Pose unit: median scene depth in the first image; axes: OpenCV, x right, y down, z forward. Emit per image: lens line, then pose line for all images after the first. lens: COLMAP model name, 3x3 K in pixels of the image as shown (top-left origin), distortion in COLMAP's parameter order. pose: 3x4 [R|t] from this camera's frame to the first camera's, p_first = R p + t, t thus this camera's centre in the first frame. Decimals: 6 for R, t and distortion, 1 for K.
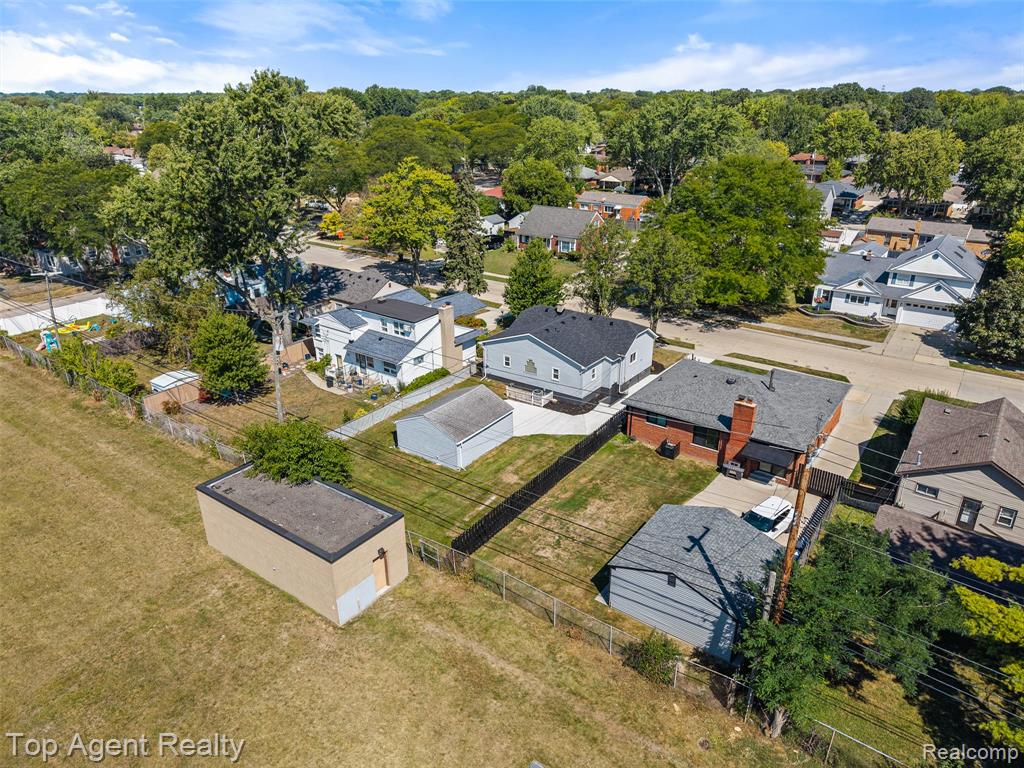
lens RADIAL K [[660.7, 0, 513.8], [0, 660.7, 419.9], [0, 0, 1]] dist [0.010678, -0.000247]
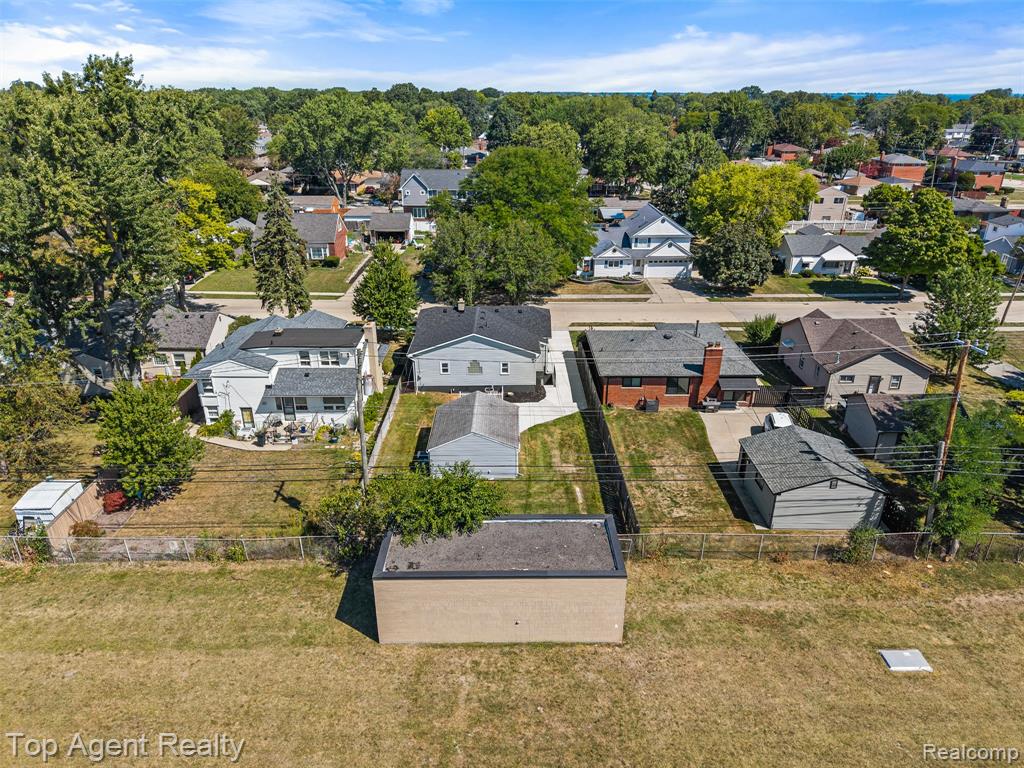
lens RADIAL K [[638.1, 0, 522.7], [0, 638.1, 453.7], [0, 0, 1]] dist [0.002629, 0.019360]
pose [[0.808835, -0.286702, 0.513409, -0.444101], [0.258308, 0.957573, 0.127793, -0.060502], [-0.528265, 0.029255, 0.848576, 0.161953]]
